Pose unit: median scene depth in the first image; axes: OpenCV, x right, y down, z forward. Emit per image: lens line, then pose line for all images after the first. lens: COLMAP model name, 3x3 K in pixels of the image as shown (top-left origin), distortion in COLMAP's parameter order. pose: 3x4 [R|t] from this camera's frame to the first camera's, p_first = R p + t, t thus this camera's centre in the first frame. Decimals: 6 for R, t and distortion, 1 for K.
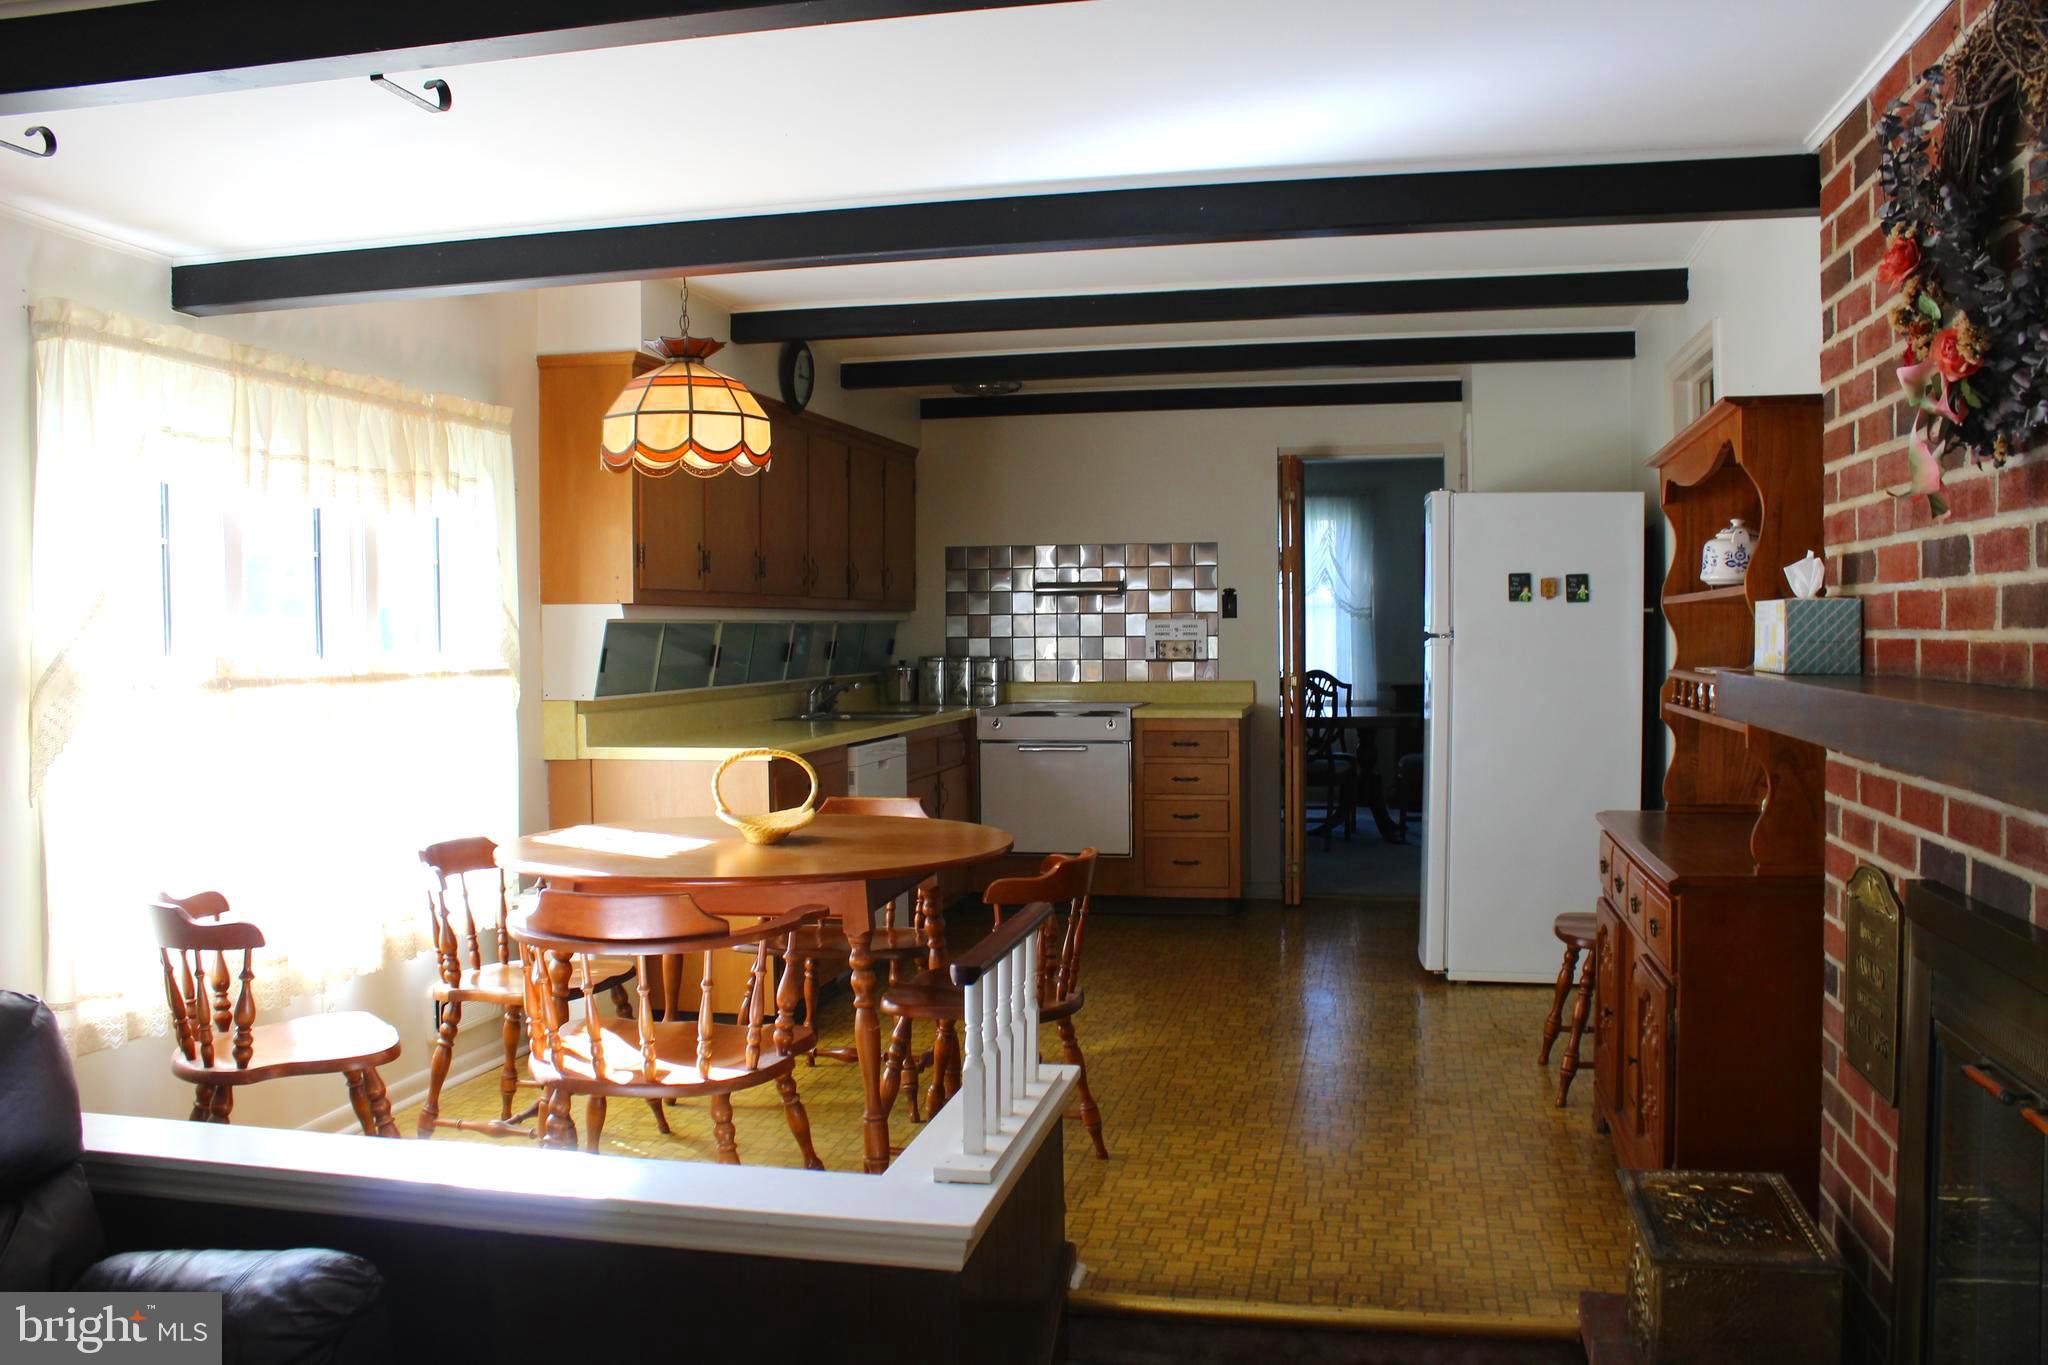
lens RADIAL K [[1709.0, 0, 1045.7], [0, 1709.0, 677.0], [0, 0, 1]] dist [-0.130086, 0.032793]
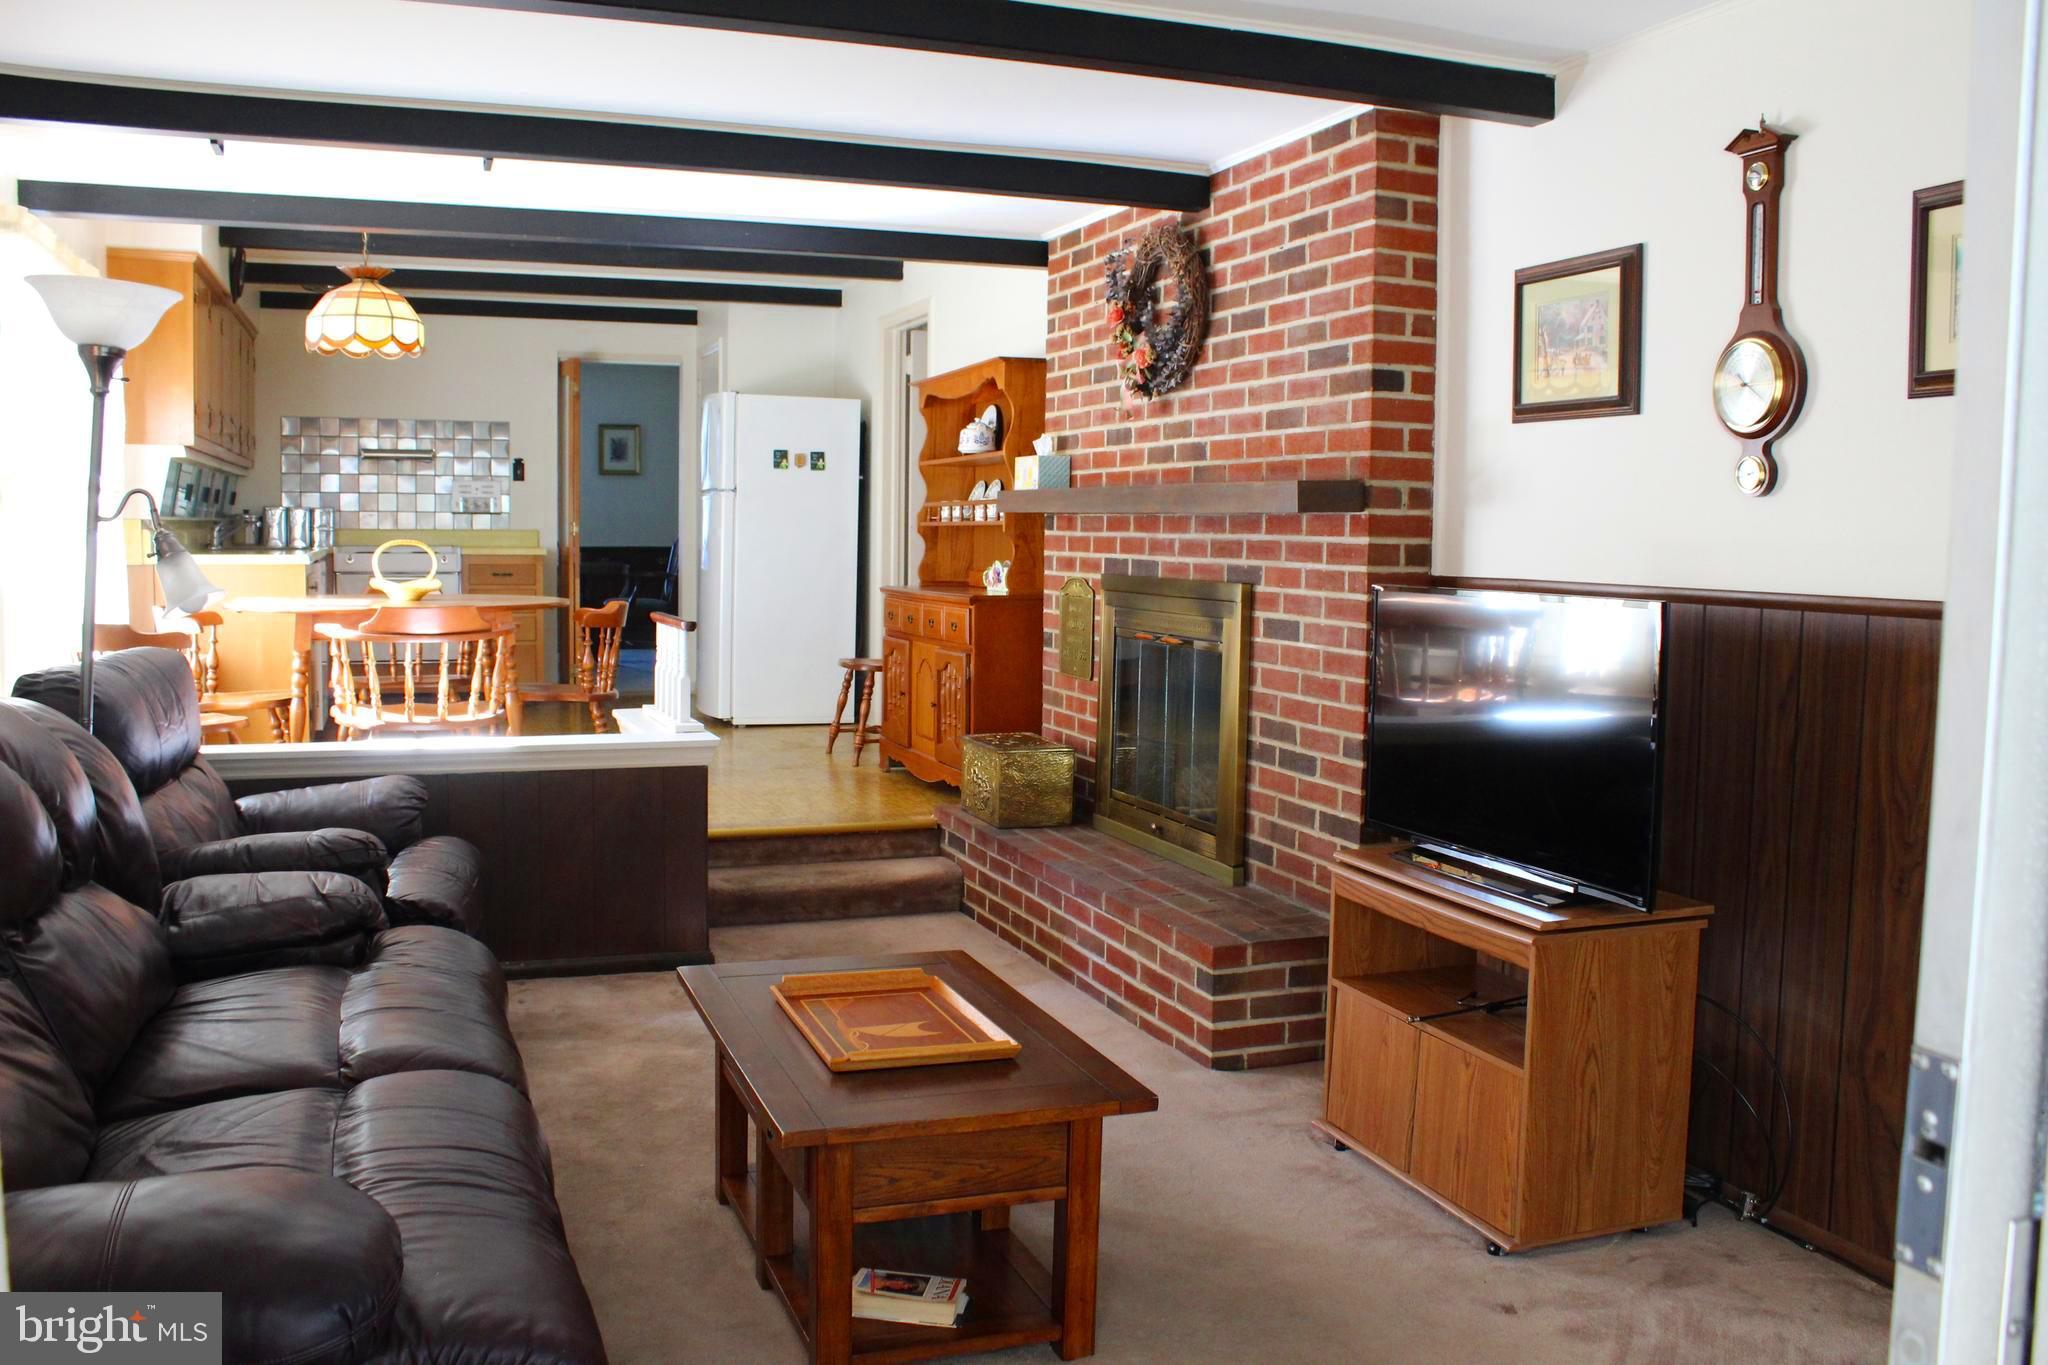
lens RADIAL K [[1709.0, 0, 1021.3], [0, 1709.0, 686.5], [0, 0, 1]] dist [-0.130086, 0.032793]
pose [[0.845584, -0.027252, 0.533146, -0.293908], [-0.007094, 0.998034, 0.062268, 0.044300], [-0.533795, -0.056435, 0.843728, -0.335989]]
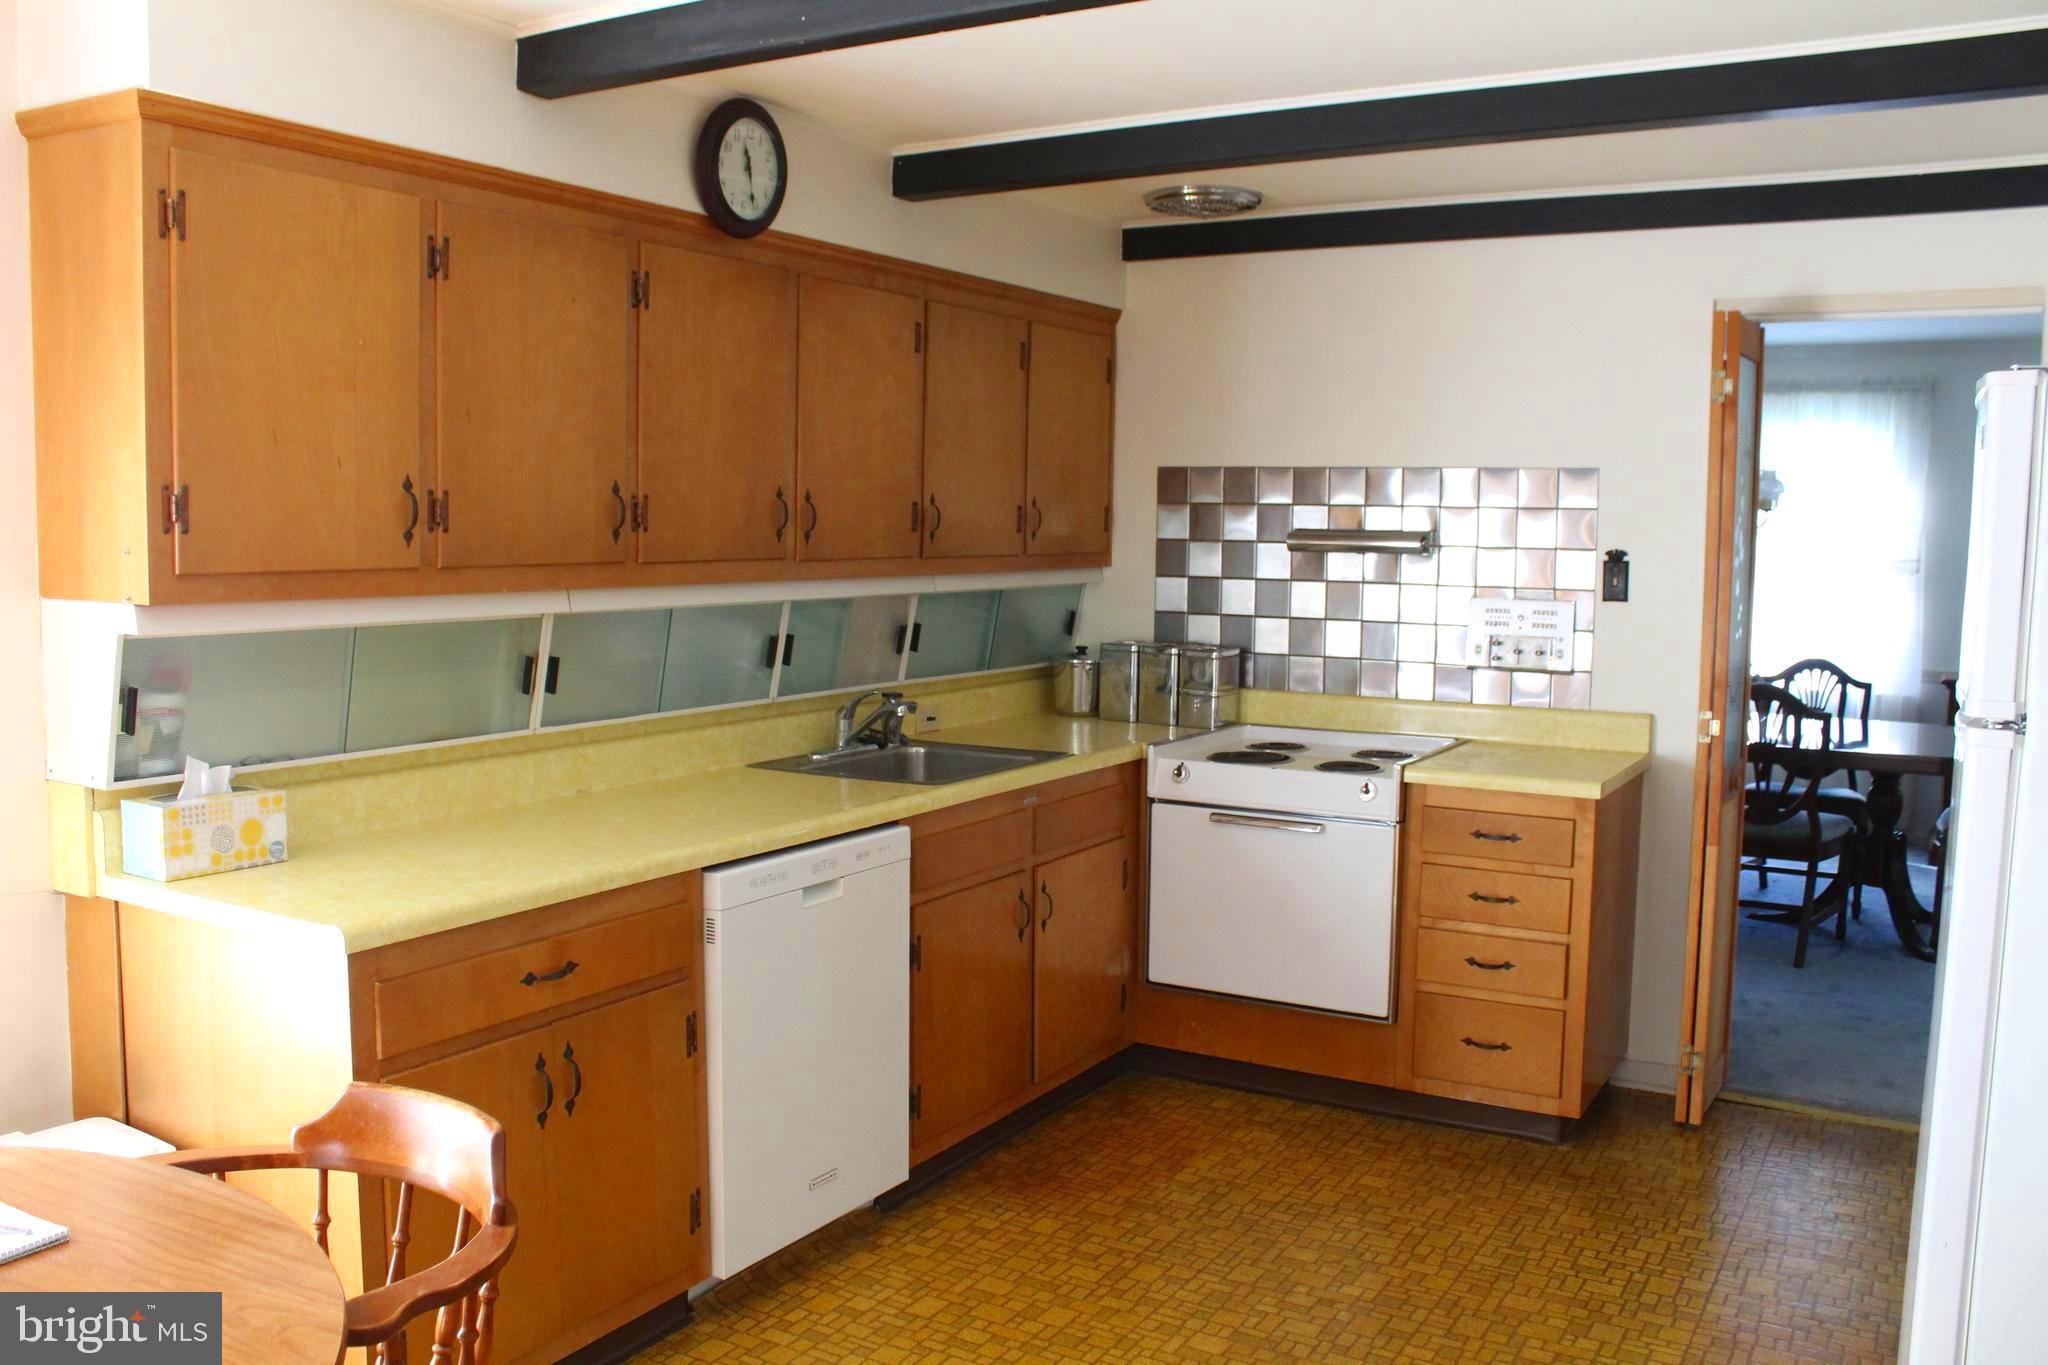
lens RADIAL K [[1643.4, 0, 1011.6], [0, 1643.4, 701.7], [0, 0, 1]] dist [-0.086696, 0.015510]
pose [[0.942046, 0.058074, -0.330418, 0.112863], [-0.031459, 0.995855, 0.085338, -0.047344], [0.334005, -0.069997, 0.939969, 0.482104]]
